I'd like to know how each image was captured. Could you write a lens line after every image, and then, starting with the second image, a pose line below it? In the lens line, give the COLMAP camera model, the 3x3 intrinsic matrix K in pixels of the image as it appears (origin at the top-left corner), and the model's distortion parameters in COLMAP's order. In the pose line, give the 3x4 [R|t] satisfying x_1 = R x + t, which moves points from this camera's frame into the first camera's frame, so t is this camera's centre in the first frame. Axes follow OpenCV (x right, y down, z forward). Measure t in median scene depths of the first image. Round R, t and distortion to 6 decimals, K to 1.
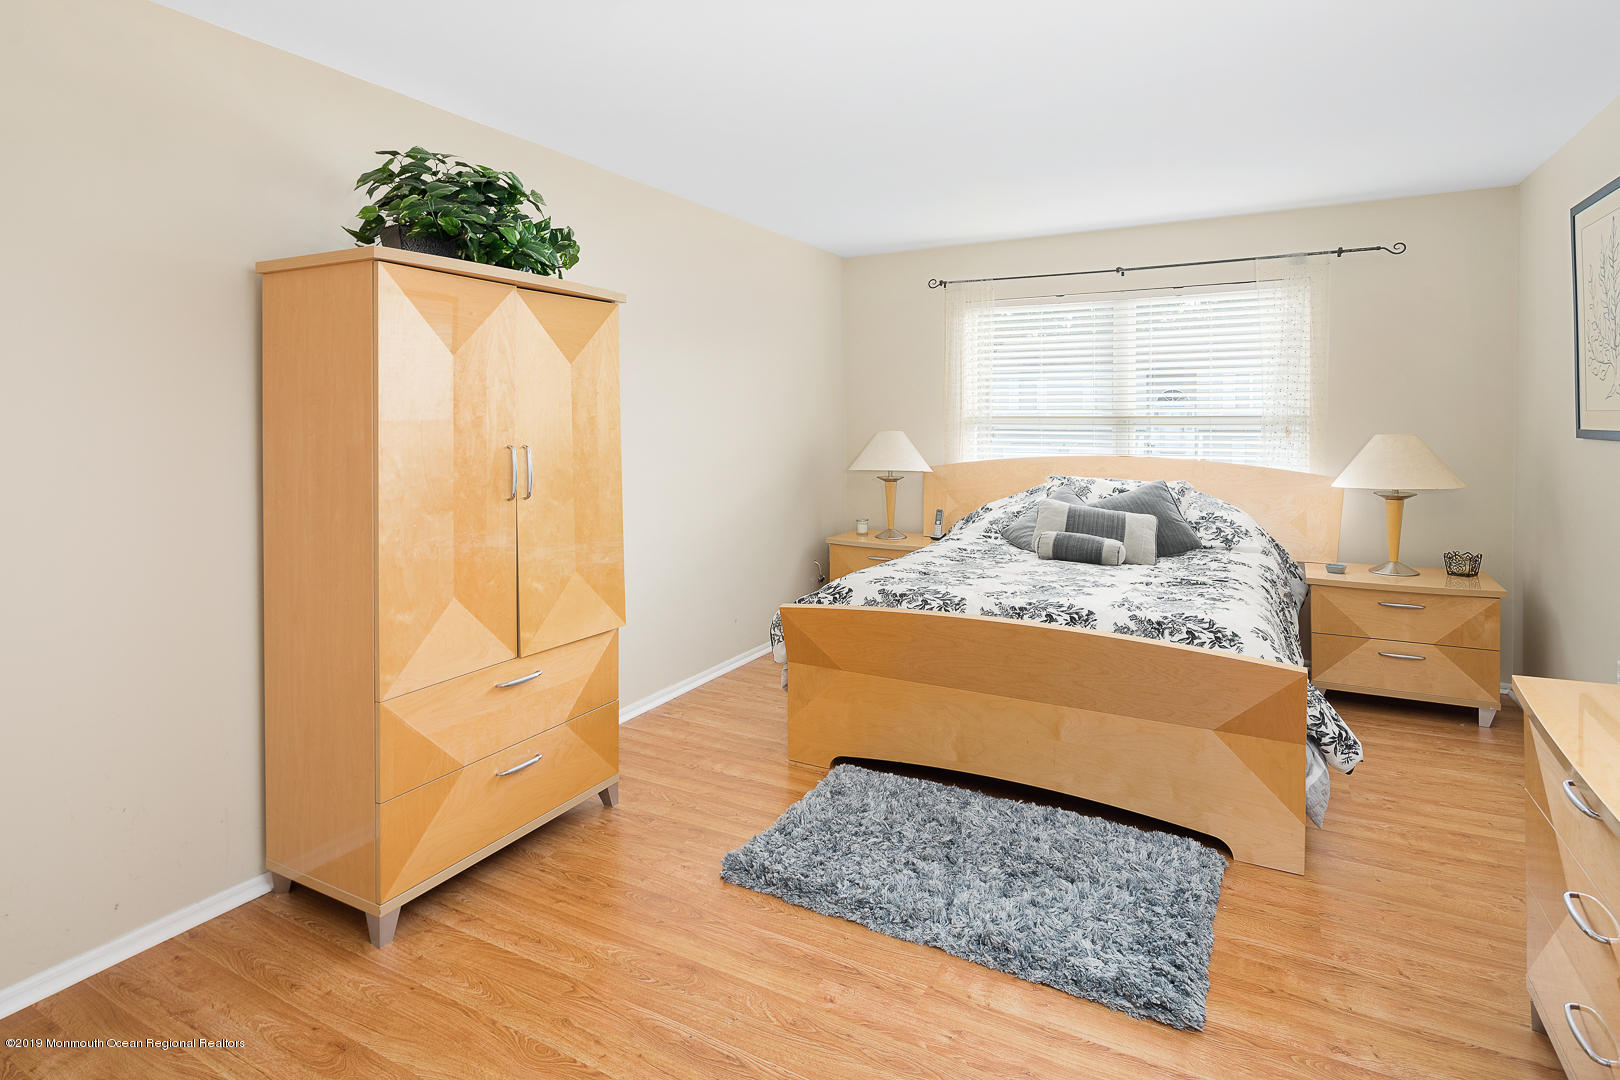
lens RADIAL K [[844.0, 0, 781.8], [0, 844.0, 434.7], [0, 0, 1]] dist [0.015352, -0.008053]
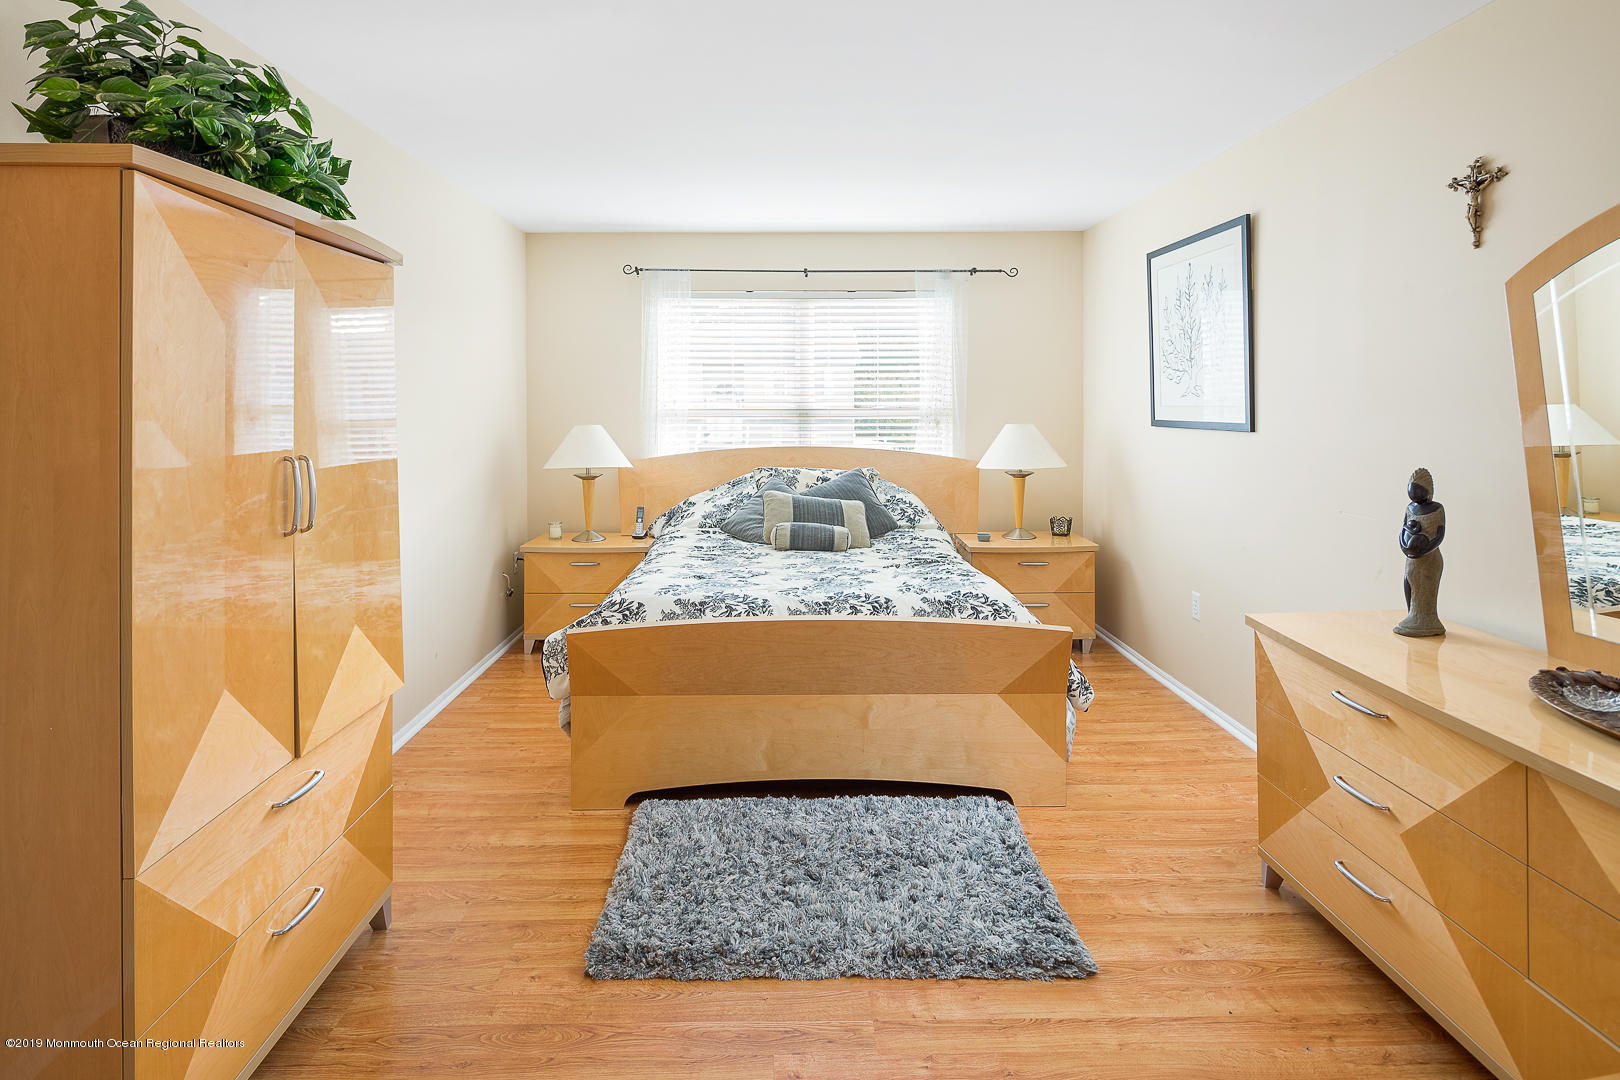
lens RADIAL K [[848.0, 0, 813.1], [0, 848.0, 416.9], [0, 0, 1]] dist [0.017340, -0.010000]
pose [[0.868210, -0.005364, 0.496167, -0.256004], [0.009796, 0.999932, -0.006332, -0.010302], [-0.496100, 0.010357, 0.868204, 0.149038]]
